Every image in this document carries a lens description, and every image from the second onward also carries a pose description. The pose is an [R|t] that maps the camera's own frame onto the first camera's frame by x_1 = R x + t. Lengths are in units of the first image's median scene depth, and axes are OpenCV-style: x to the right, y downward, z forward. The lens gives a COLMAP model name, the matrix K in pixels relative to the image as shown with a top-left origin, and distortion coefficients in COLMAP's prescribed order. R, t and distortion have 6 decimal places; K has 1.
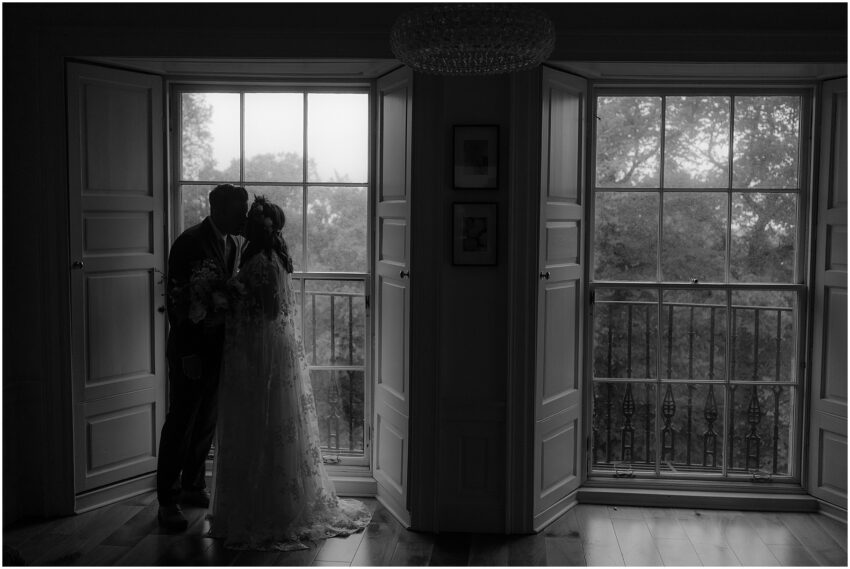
lens RADIAL K [[908.3, 0, 421.1], [0, 908.3, 291.1], [0, 0, 1]] dist [0.011458, 0.000000]
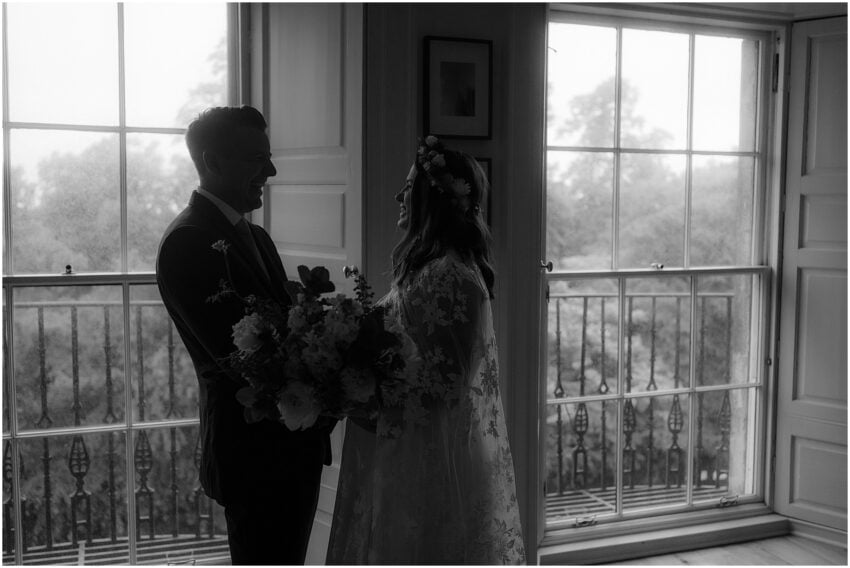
lens RADIAL K [[908.3, 0, 428.3], [0, 908.3, 276.5], [0, 0, 1]] dist [0.011458, 0.000000]
pose [[0.900148, -0.038252, 0.433902, -0.220886], [0.036334, 0.999259, 0.012717, -0.019273], [-0.434067, 0.004319, 0.900870, 0.372355]]
